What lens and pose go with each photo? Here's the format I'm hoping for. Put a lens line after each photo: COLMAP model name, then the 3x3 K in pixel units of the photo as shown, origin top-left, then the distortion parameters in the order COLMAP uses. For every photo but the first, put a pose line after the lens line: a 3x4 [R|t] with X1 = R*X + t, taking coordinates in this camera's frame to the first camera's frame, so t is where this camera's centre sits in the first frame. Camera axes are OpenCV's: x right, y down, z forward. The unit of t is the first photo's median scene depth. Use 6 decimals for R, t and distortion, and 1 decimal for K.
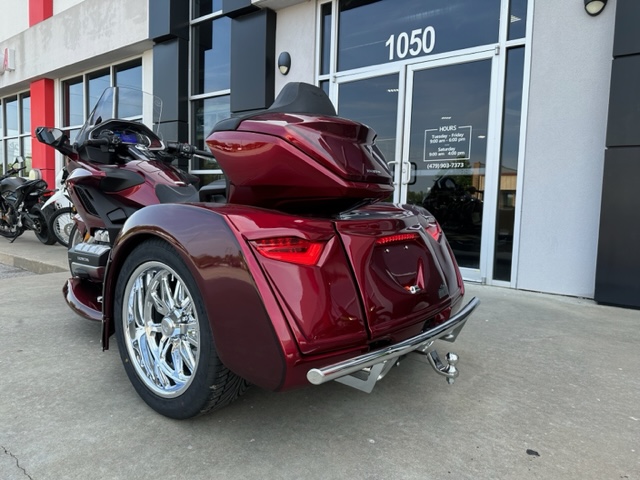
lens RADIAL K [[444.1, 0, 320.0], [0, 444.1, 240.0], [0, 0, 1]] dist [0.044539, -0.062421]
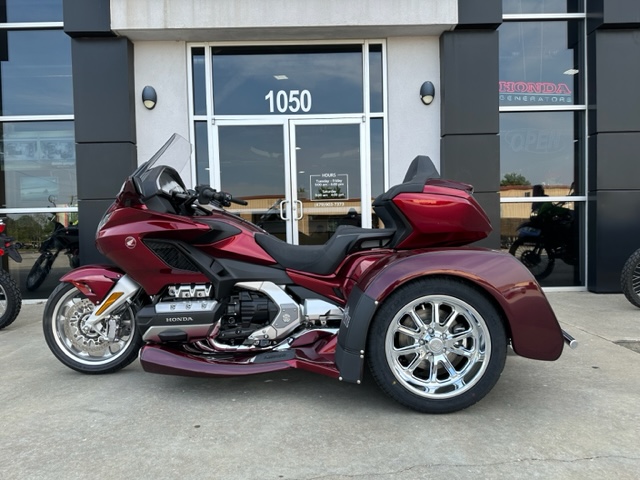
lens RADIAL K [[440.4, 0, 322.5], [0, 440.4, 248.8], [0, 0, 1]] dist [0.051964, -0.082053]
pose [[0.791137, -0.071519, 0.607443, -0.476977], [0.096867, 0.995257, -0.008981, -0.036942], [-0.603920, 0.065946, 0.794312, 0.053776]]
